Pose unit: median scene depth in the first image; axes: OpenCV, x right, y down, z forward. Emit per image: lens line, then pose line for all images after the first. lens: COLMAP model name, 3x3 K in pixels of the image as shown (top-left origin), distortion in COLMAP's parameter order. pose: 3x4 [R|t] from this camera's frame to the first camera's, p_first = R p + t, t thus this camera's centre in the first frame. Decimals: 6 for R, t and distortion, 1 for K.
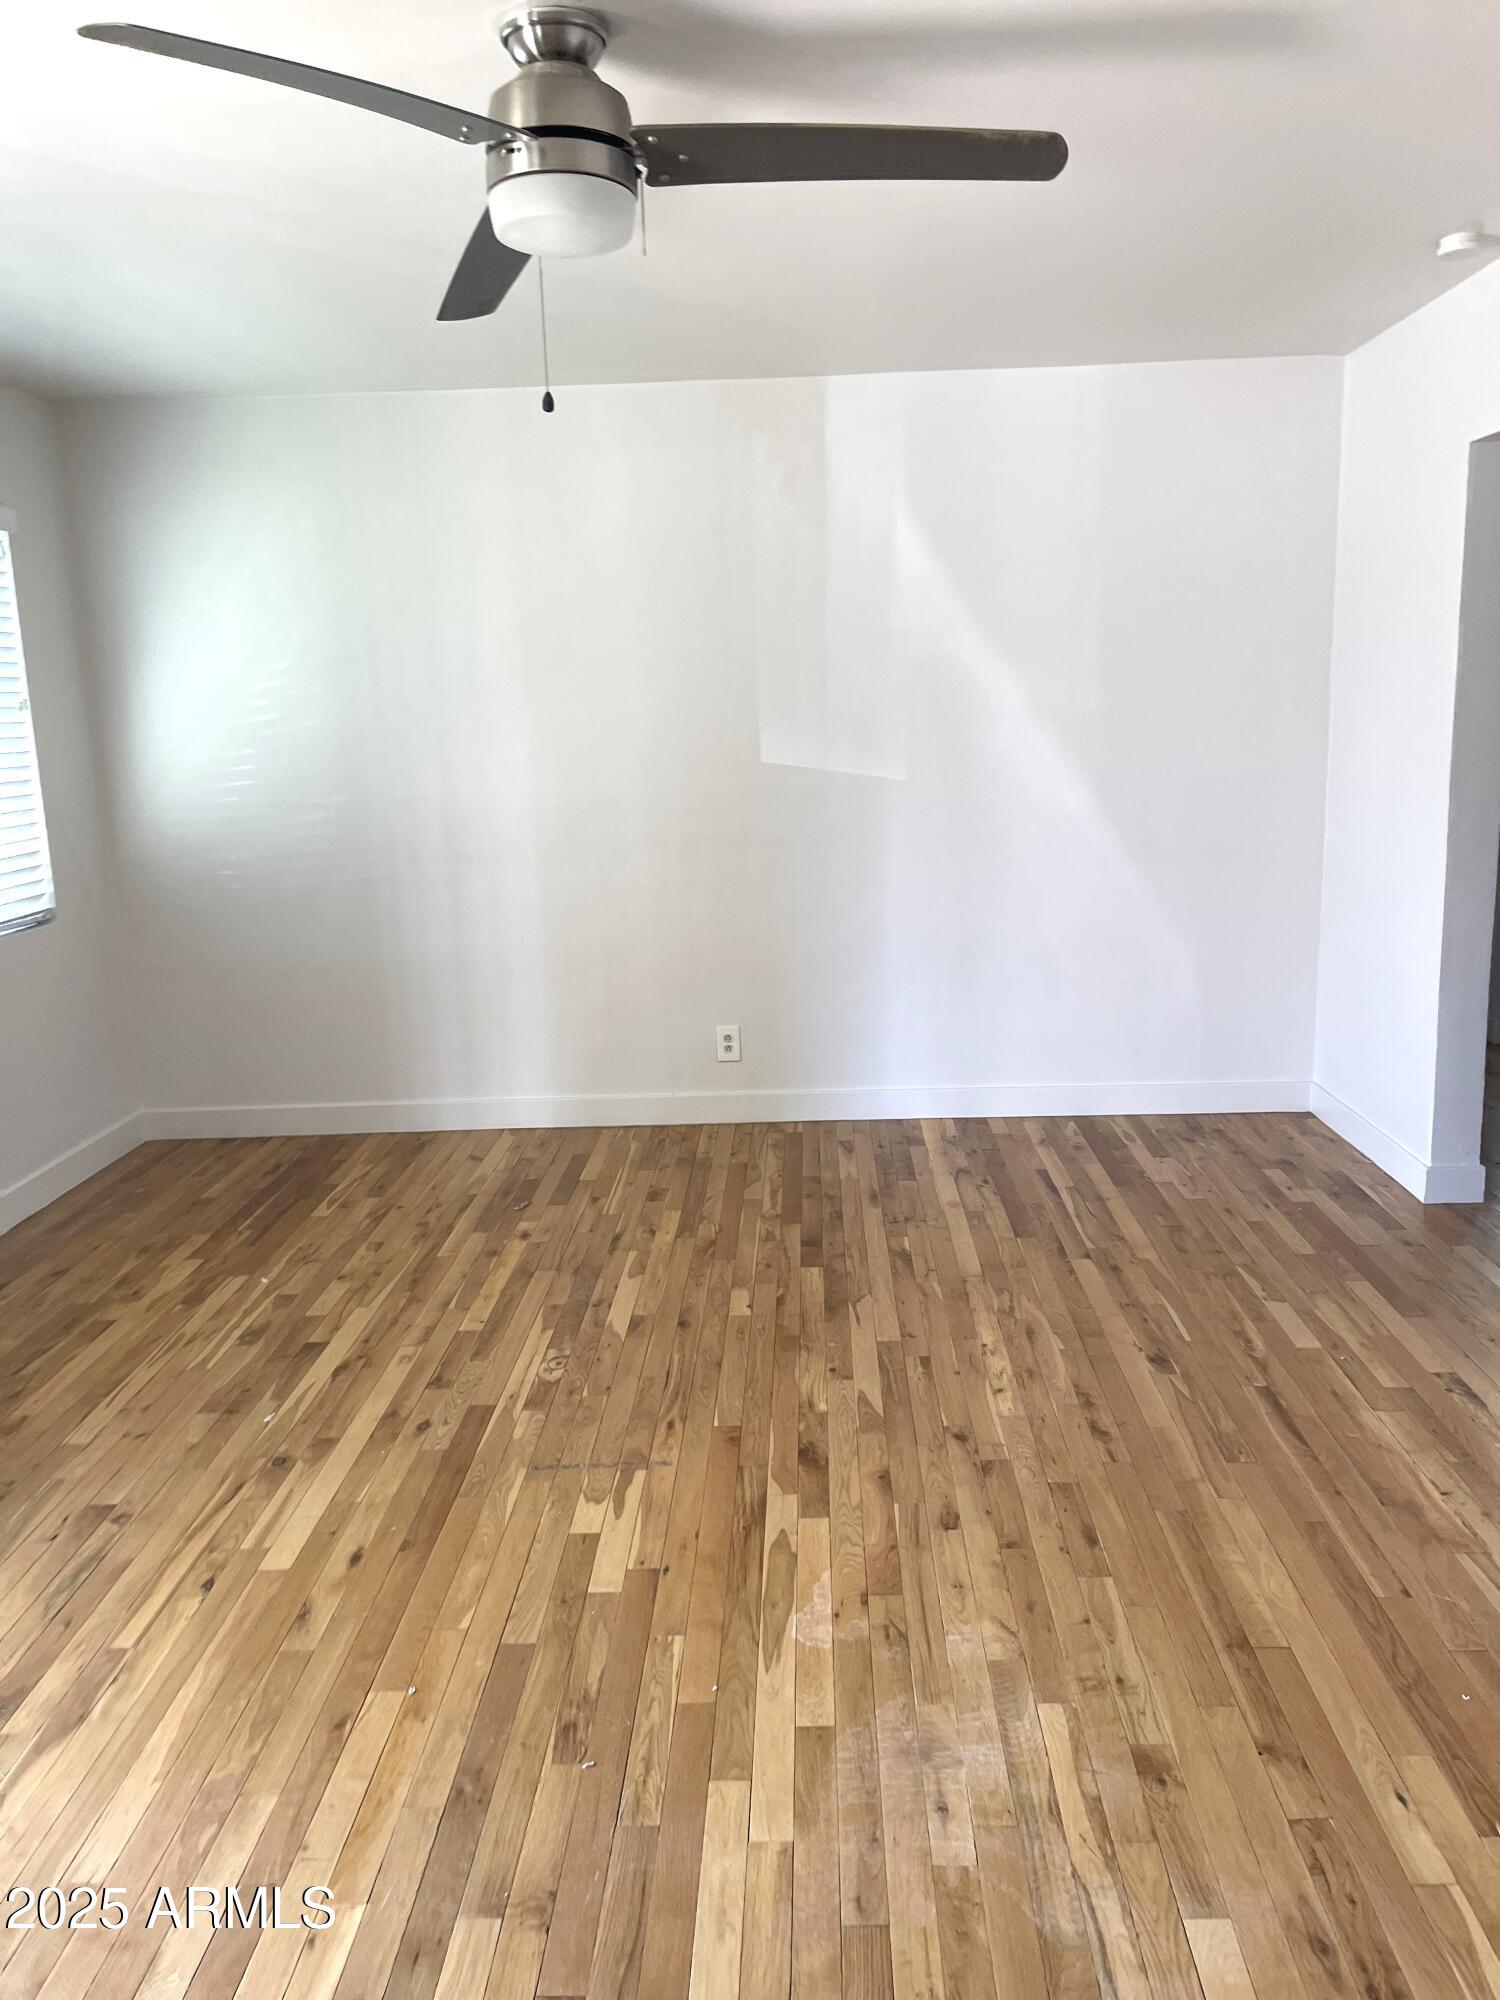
lens RADIAL K [[1522.0, 0, 755.2], [0, 1522.0, 996.3], [0, 0, 1]] dist [0.043009, -0.077580]
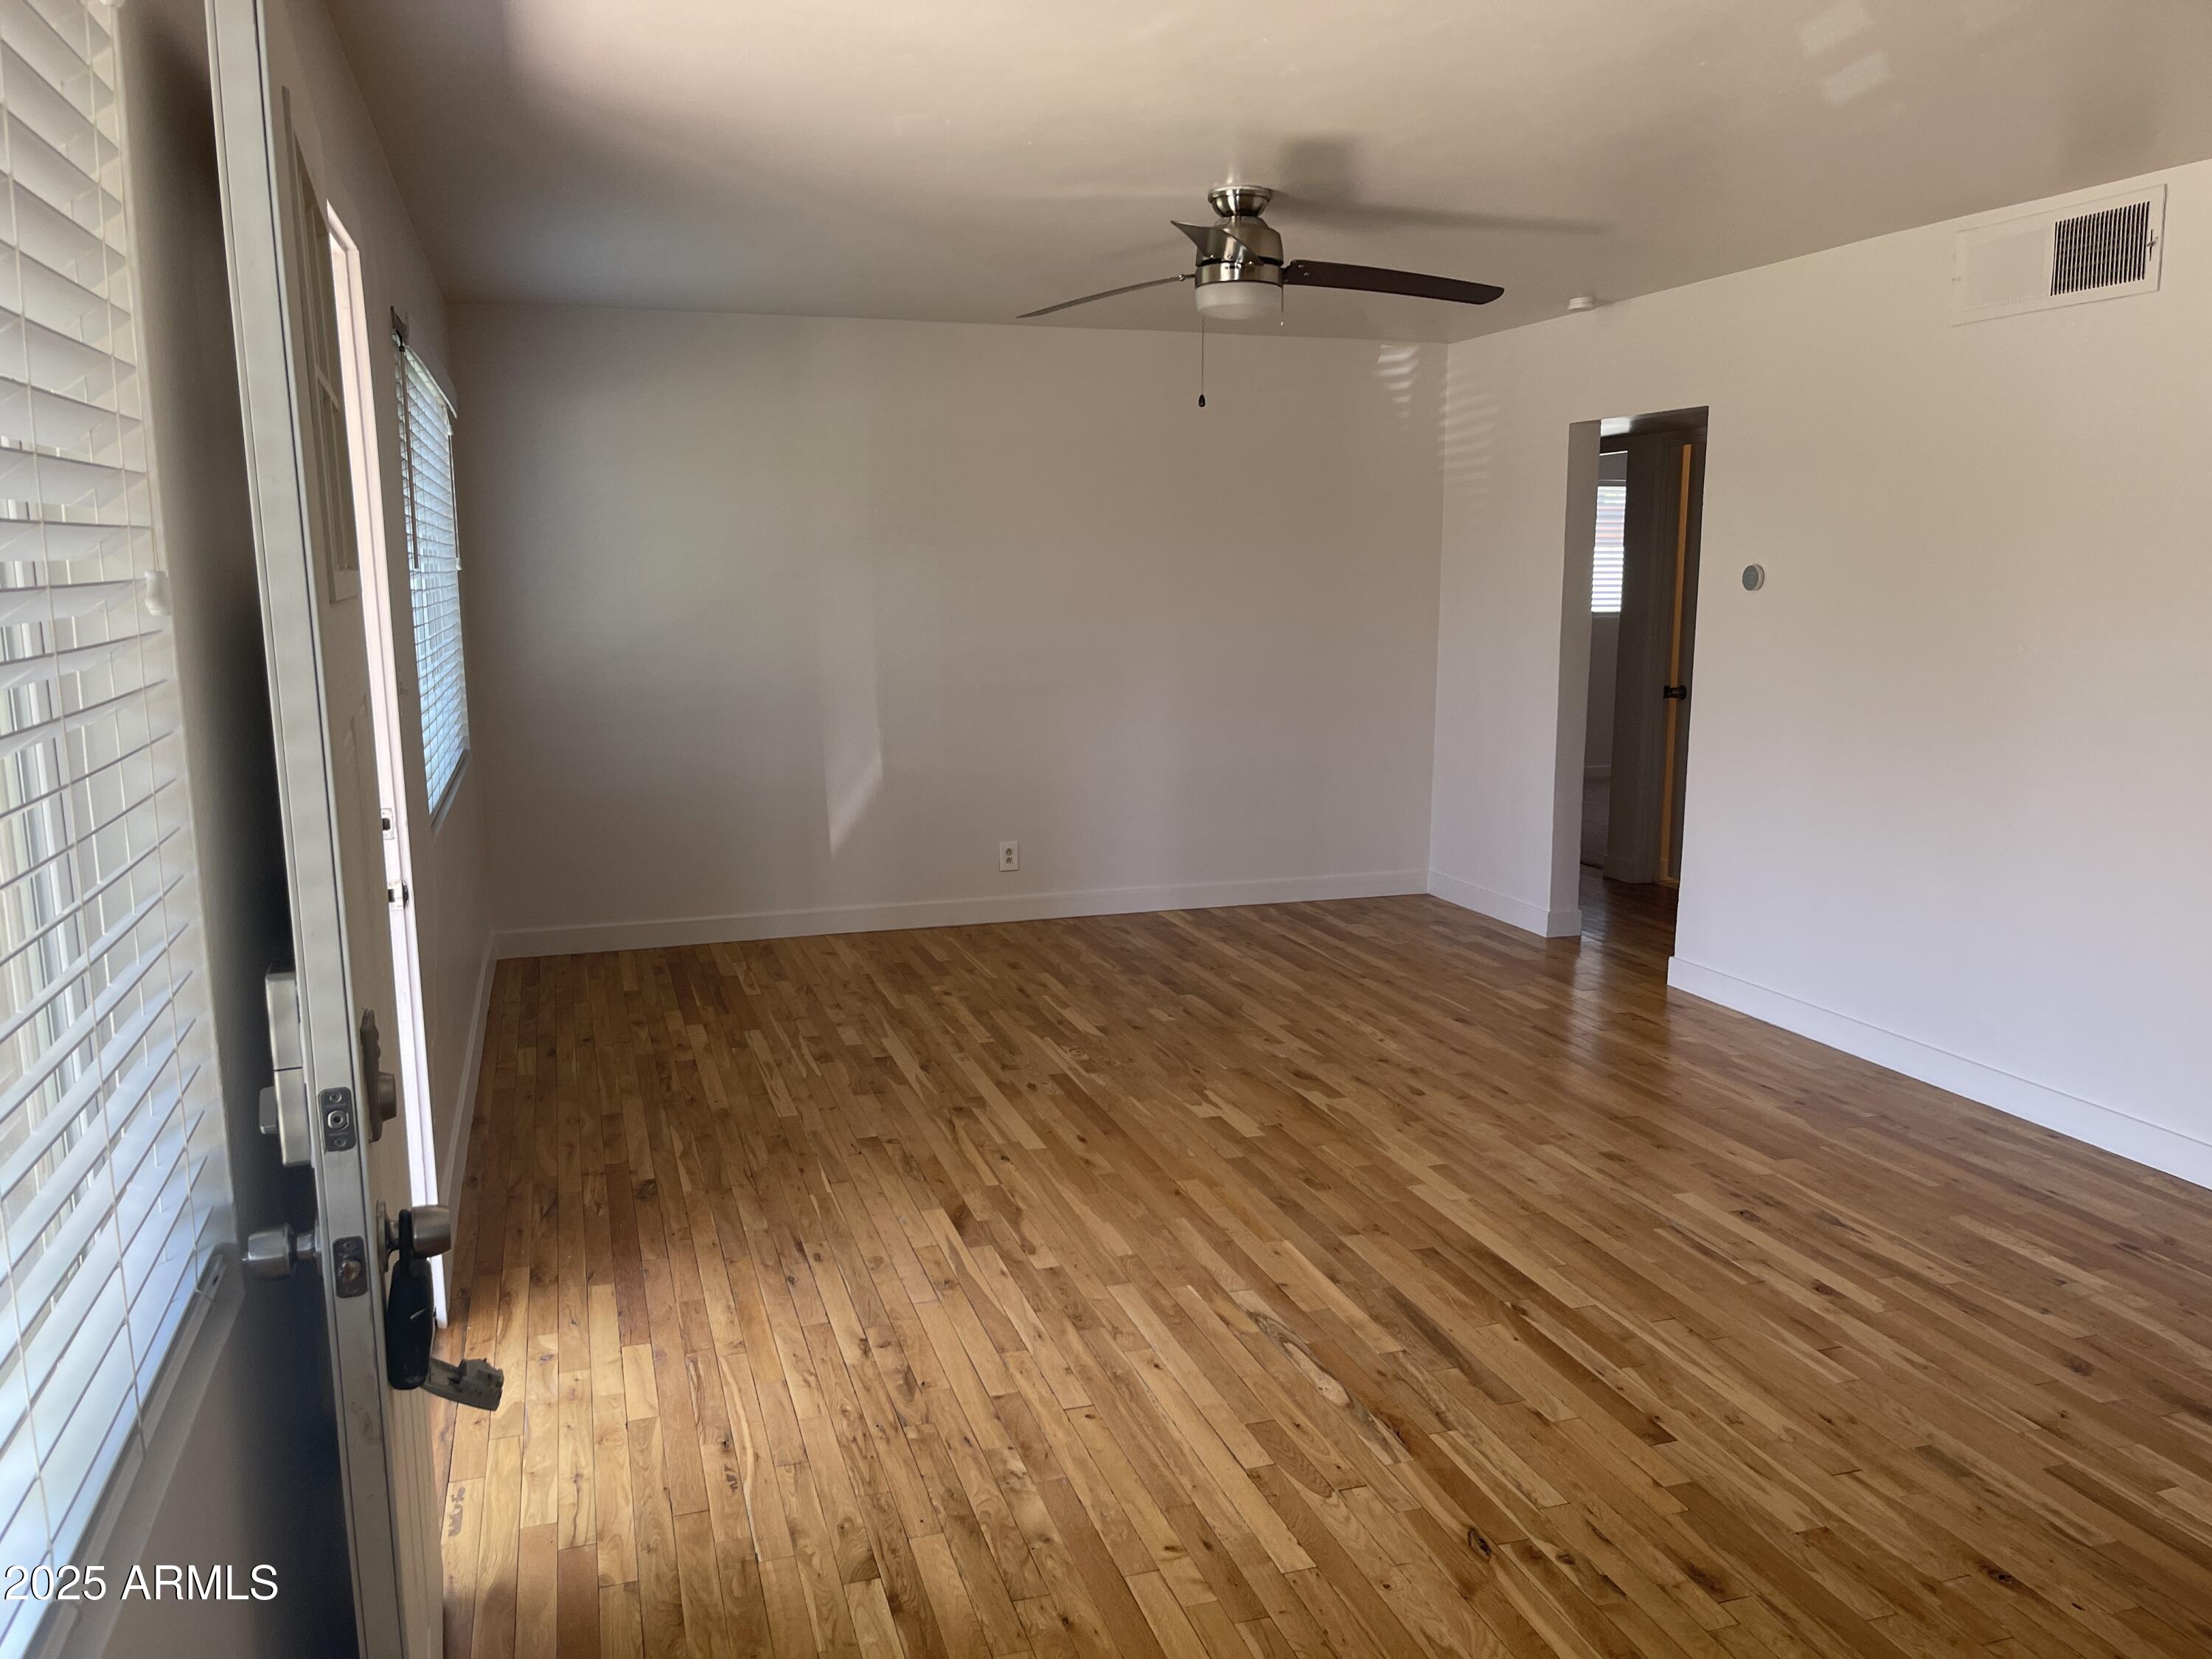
lens RADIAL K [[1683.3, 0, 1087.9], [0, 1683.3, 834.7], [0, 0, 1]] dist [0.043009, -0.077580]
pose [[0.945387, -0.023479, 0.325104, -0.664866], [0.034828, 0.998969, -0.029135, 0.093113], [-0.324084, 0.038866, 0.945229, -0.506310]]
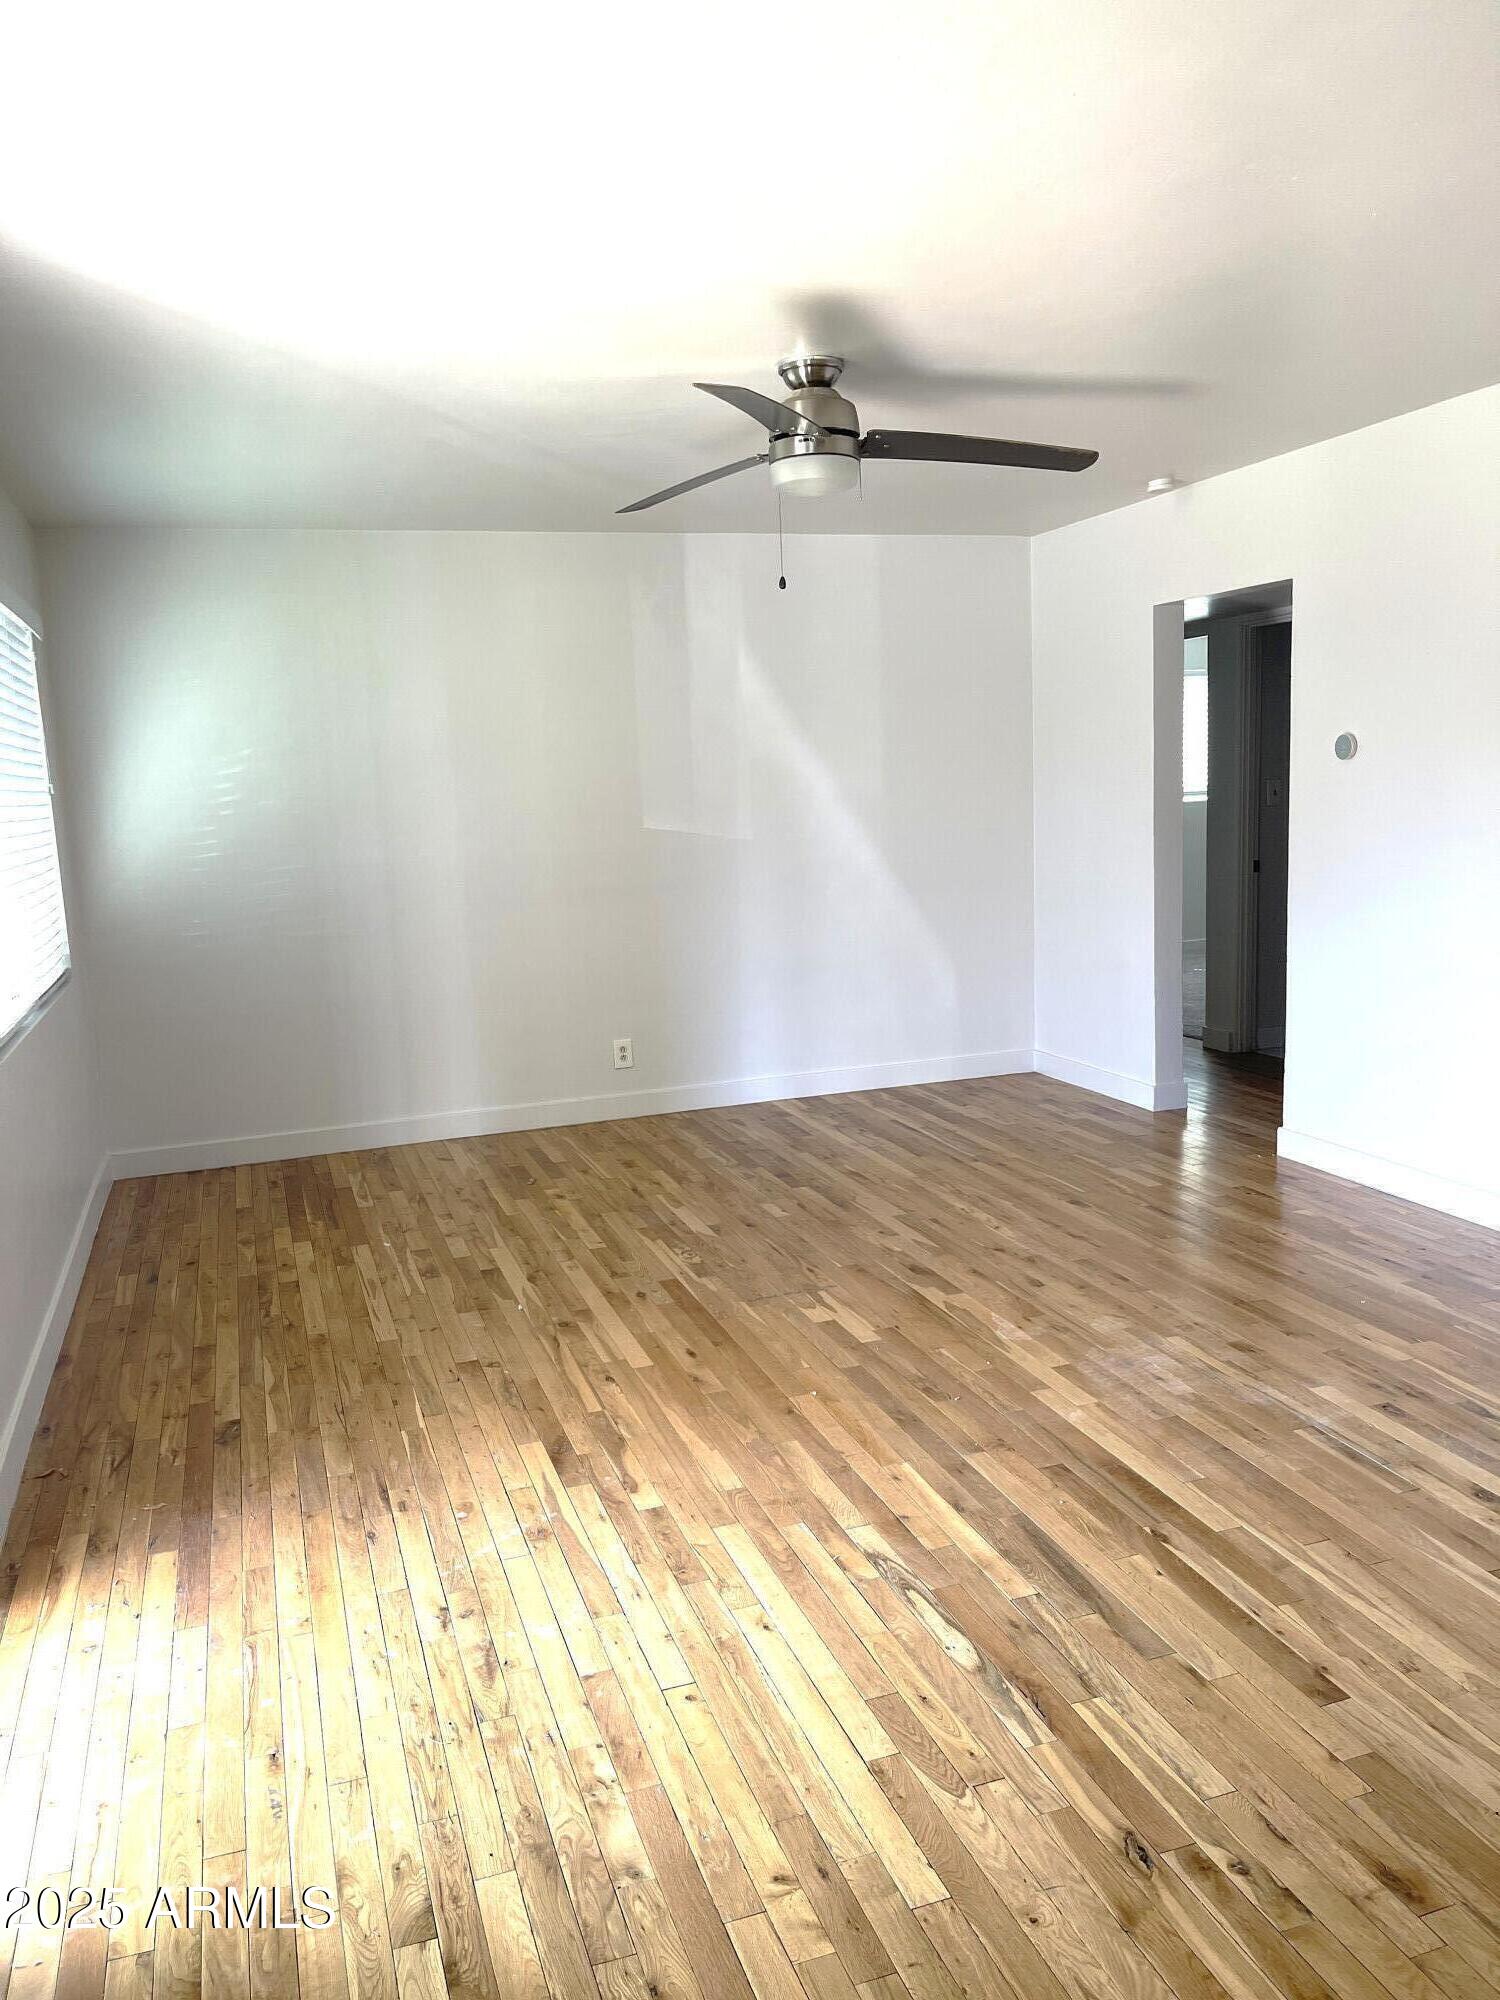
lens RADIAL K [[1522.0, 0, 747.0], [0, 1522.0, 1000.6], [0, 0, 1]] dist [0.043009, -0.077580]
pose [[0.938148, -0.059599, 0.341067, -0.575848], [0.078206, 0.996091, -0.041056, 0.078585], [-0.337287, 0.065190, 0.939142, -0.345528]]
